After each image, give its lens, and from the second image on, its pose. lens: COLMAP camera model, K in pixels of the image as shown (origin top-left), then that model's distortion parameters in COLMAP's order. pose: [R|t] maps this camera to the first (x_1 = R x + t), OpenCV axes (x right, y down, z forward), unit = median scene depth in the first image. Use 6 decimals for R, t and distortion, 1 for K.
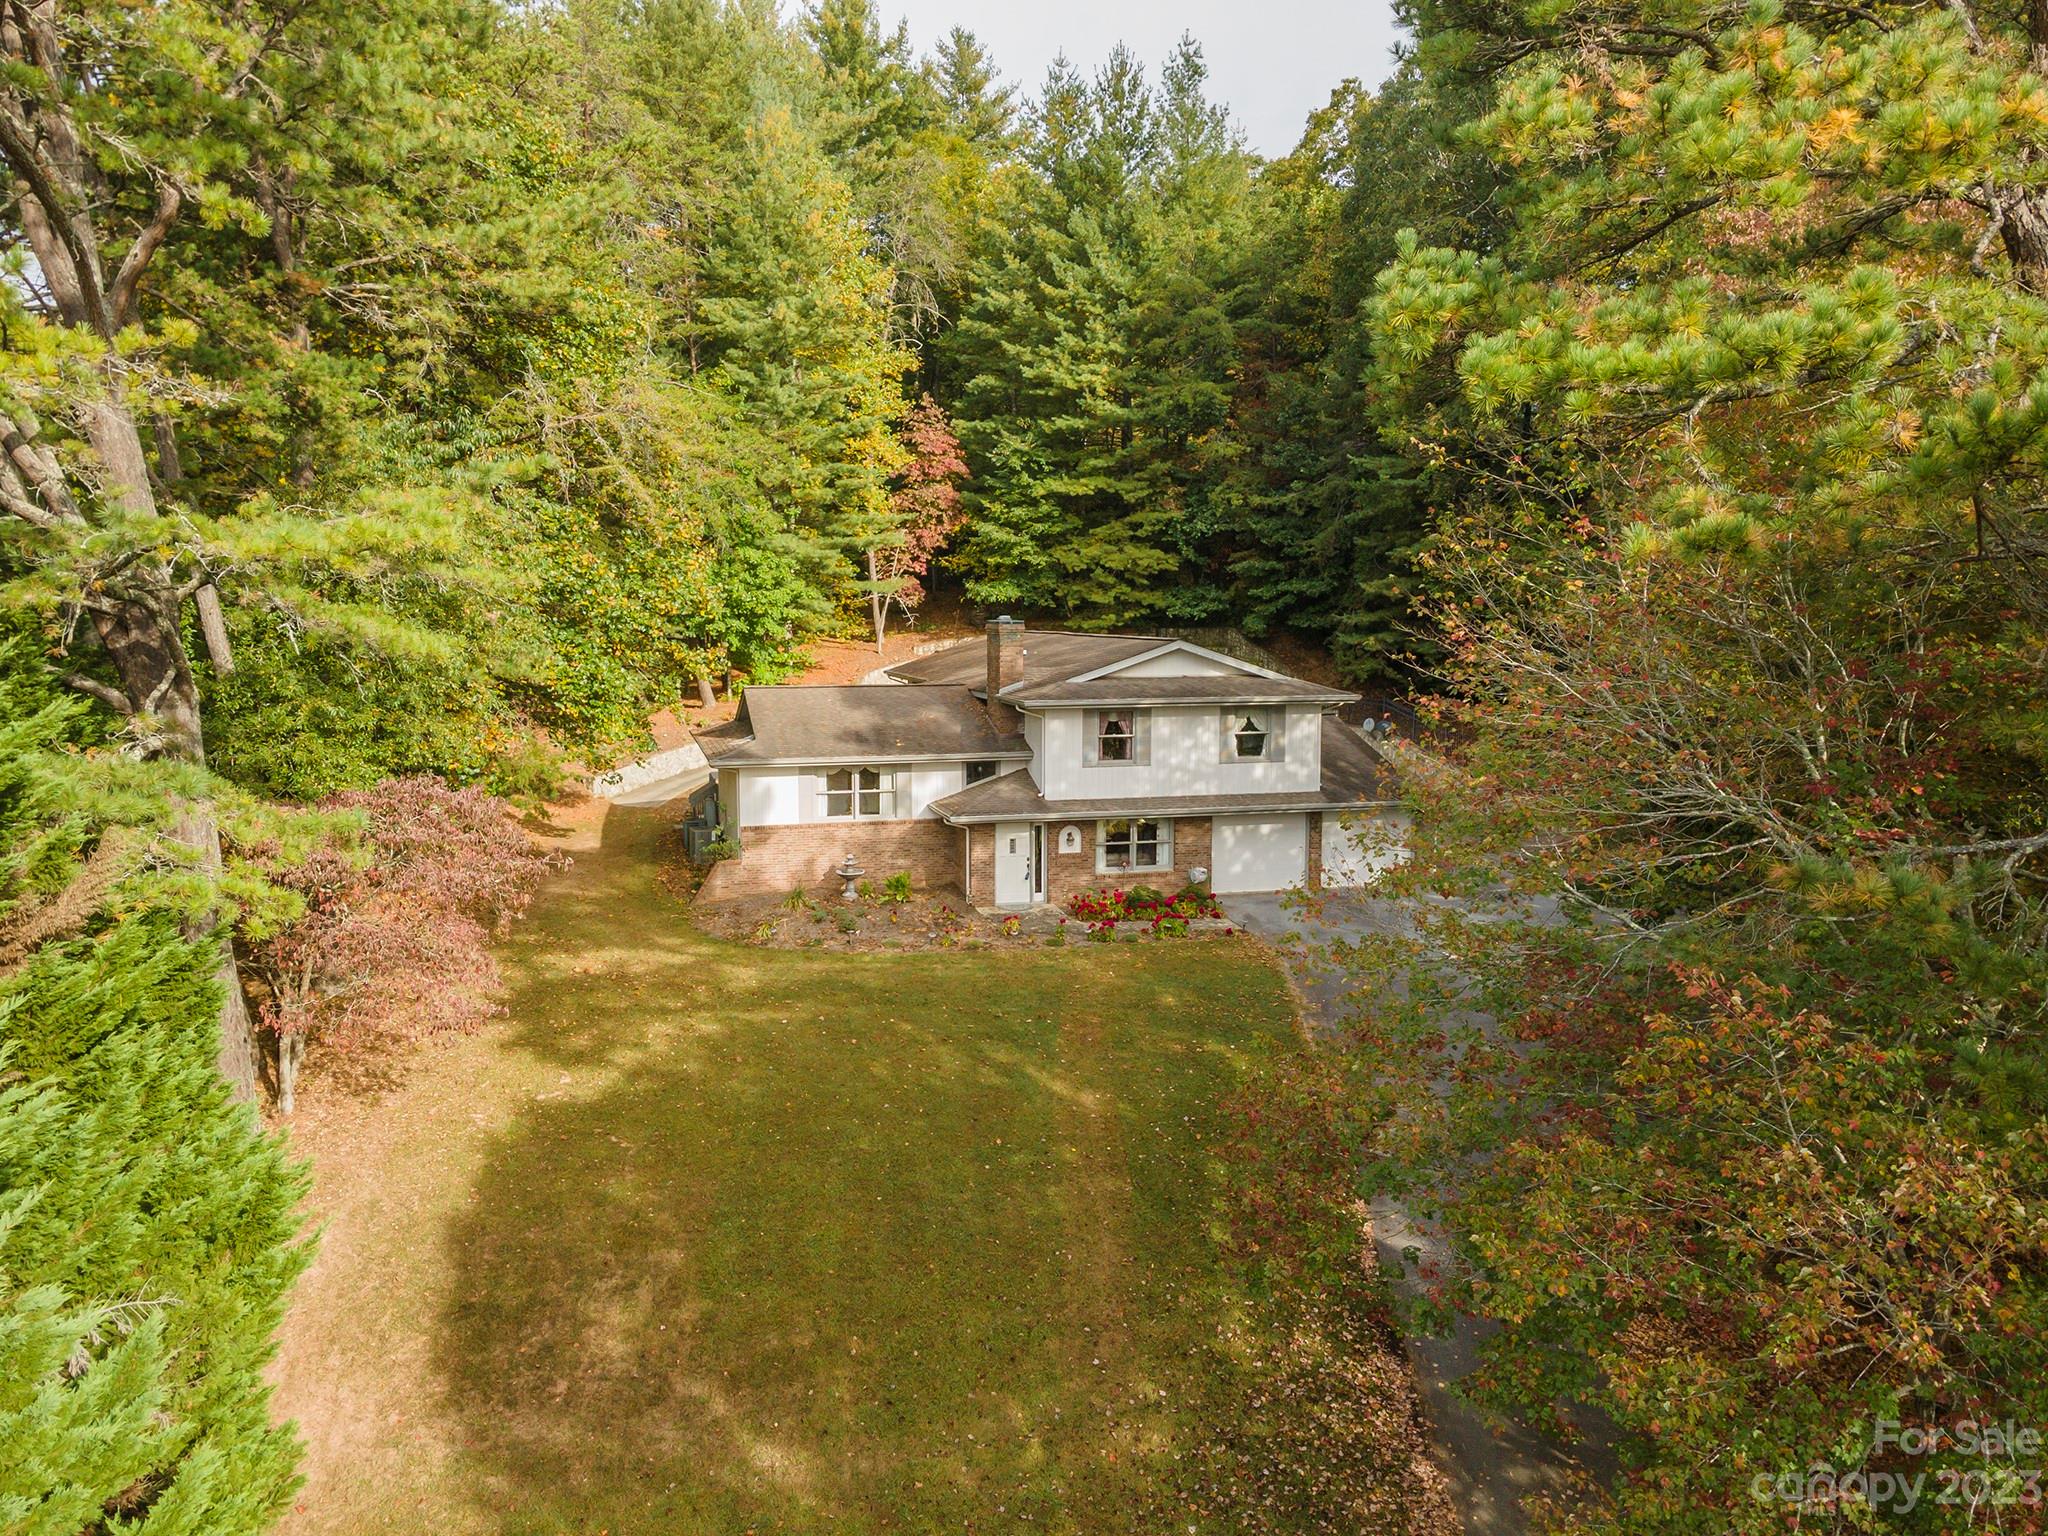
lens RADIAL K [[1466.3, 0, 1024.0], [0, 1466.3, 768.0], [0, 0, 1]] dist [0.035074, -0.000113]
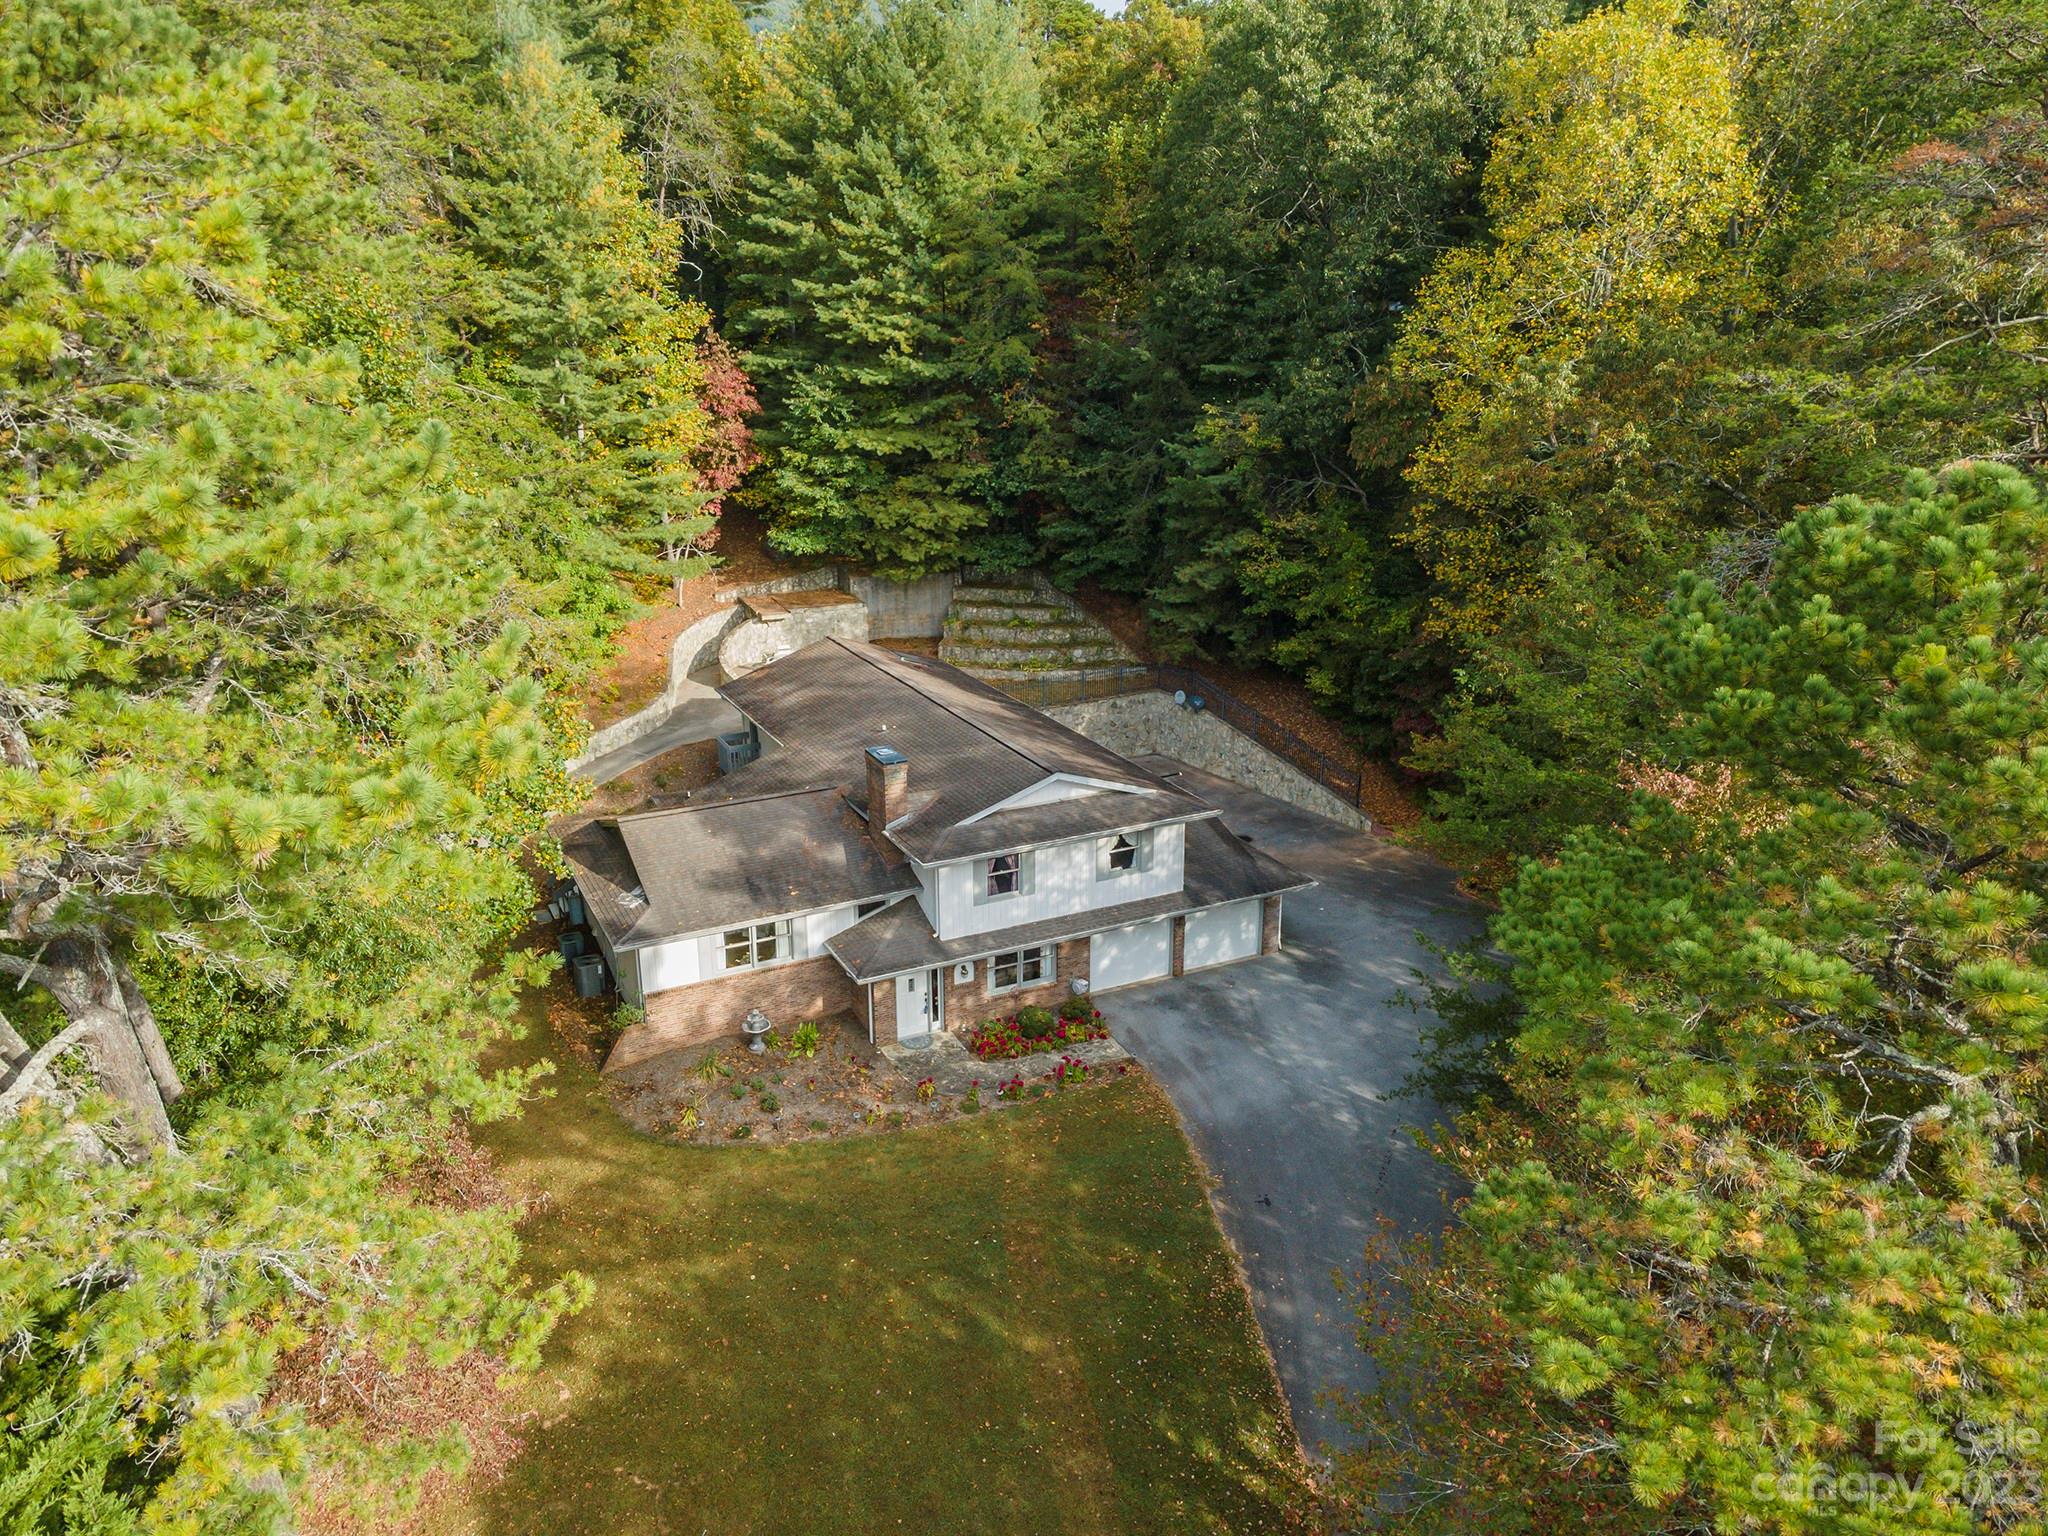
lens RADIAL K [[1461.5, 0, 1024.0], [0, 1461.5, 768.0], [0, 0, 1]] dist [0.047091, -0.001413]
pose [[0.981276, -0.065711, 0.181051, -0.062479], [0.026468, 0.977091, 0.211171, -0.184285], [-0.190780, -0.202425, 0.960535, 0.003744]]
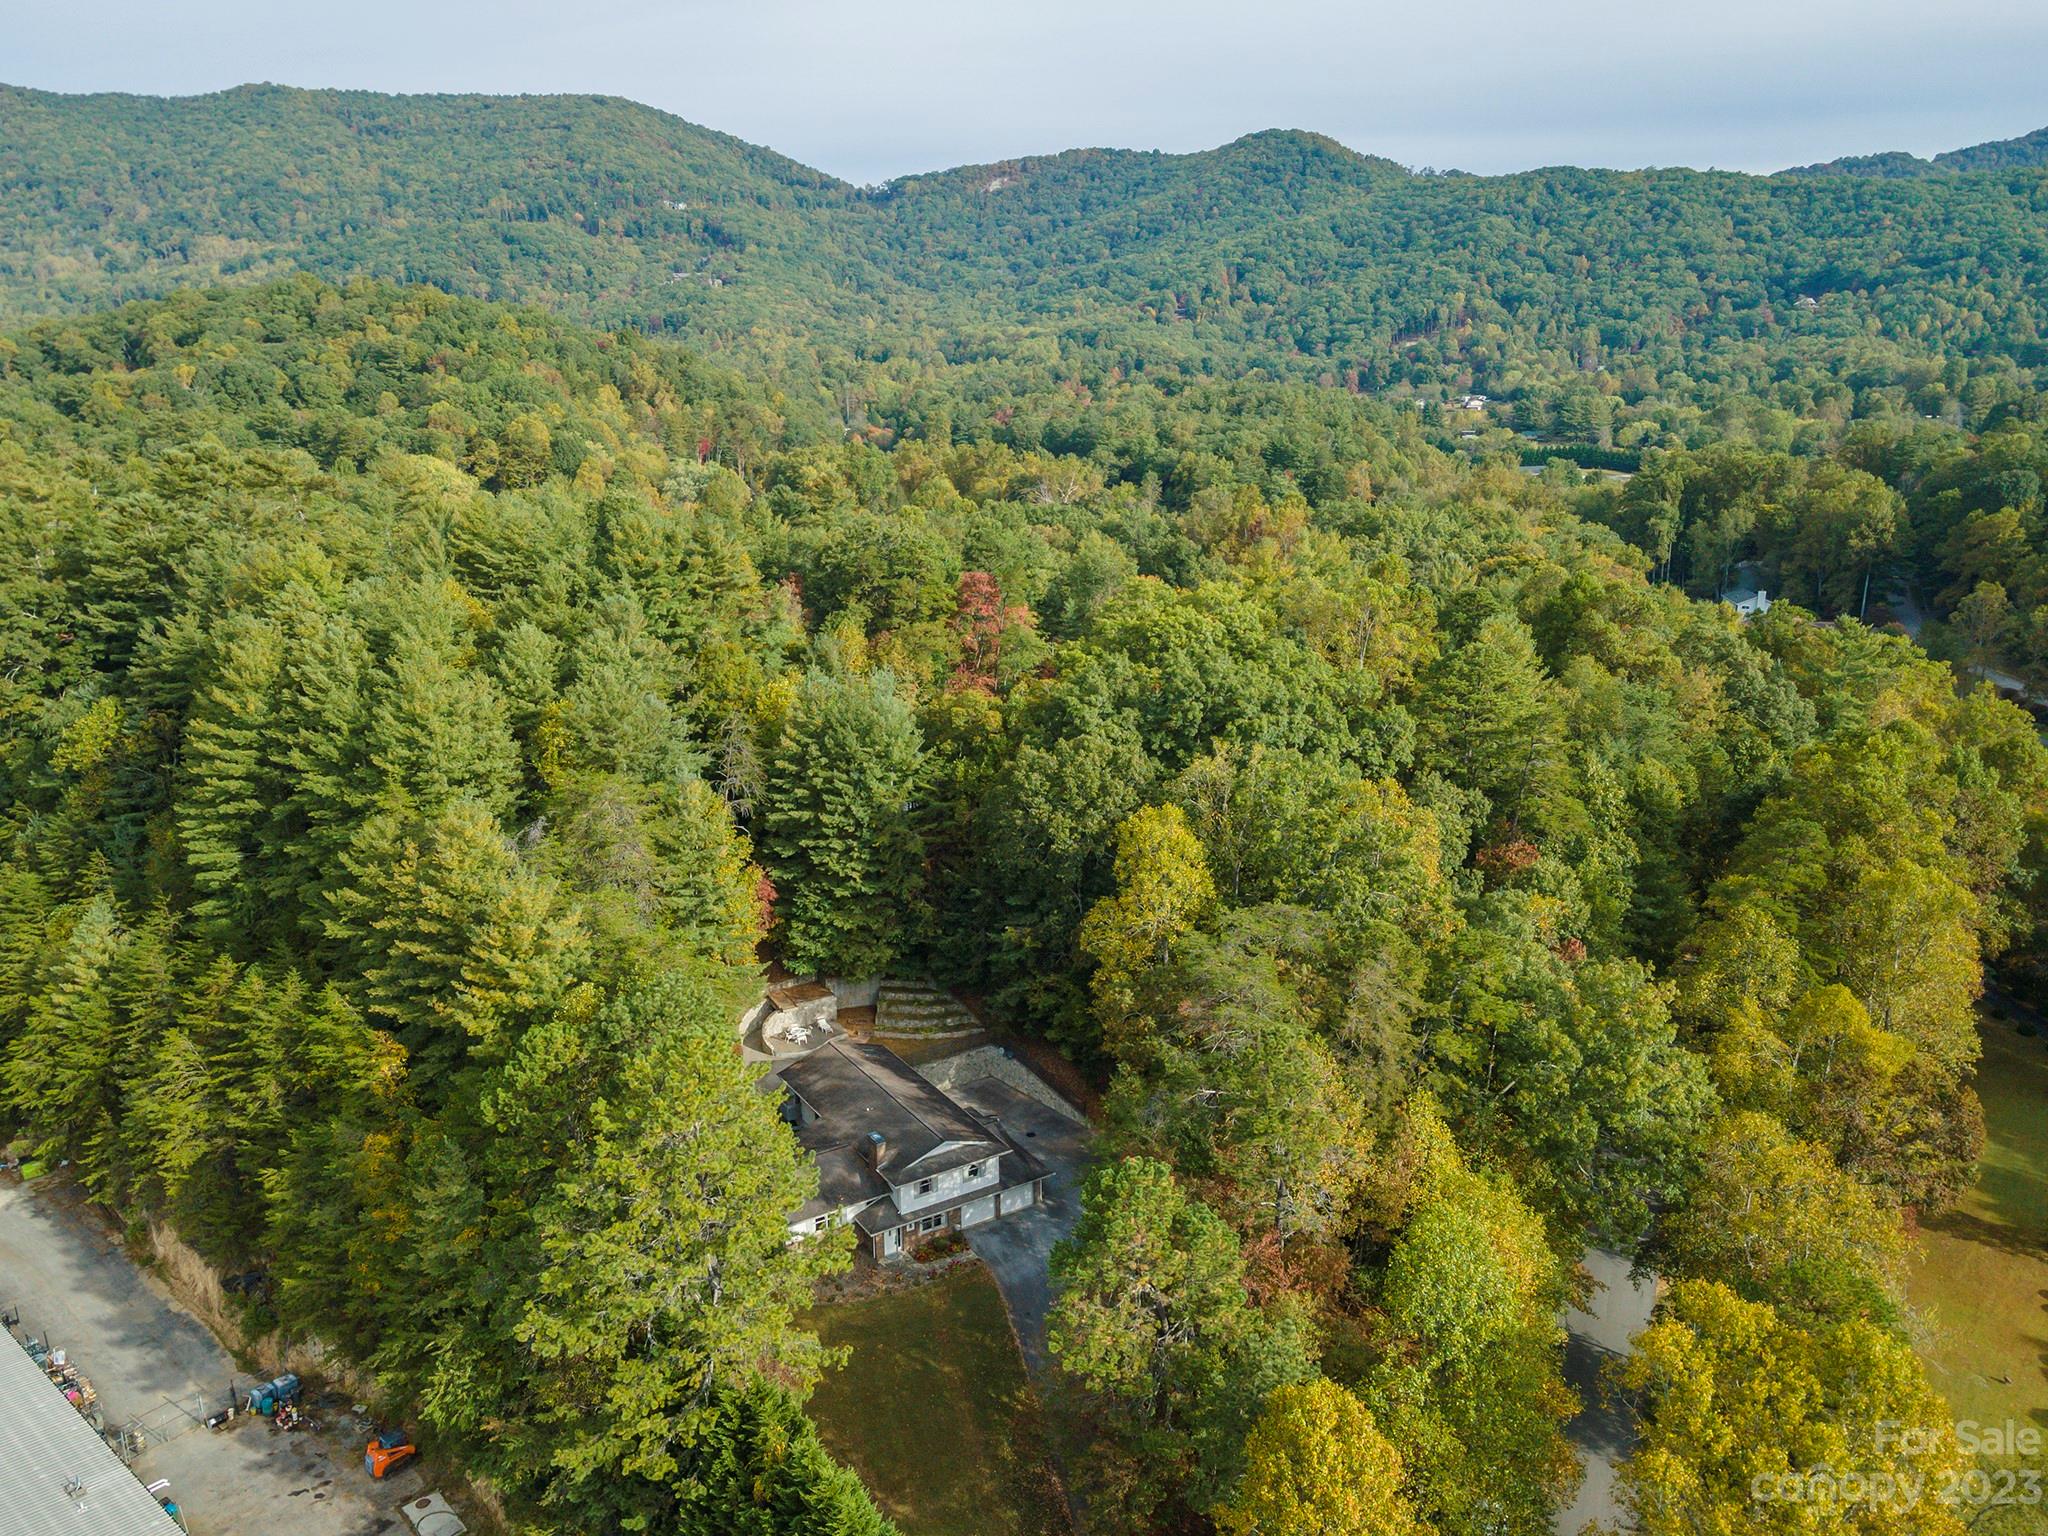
lens RADIAL K [[1443.1, 0, 1016.5], [0, 1443.1, 720.1], [0, 0, 1]] dist [-0.006747, -0.001755]
pose [[0.957904, -0.072457, 0.277796, -0.255063], [0.041020, 0.992242, 0.117360, -0.665726], [-0.284144, -0.101024, 0.953444, -0.827970]]
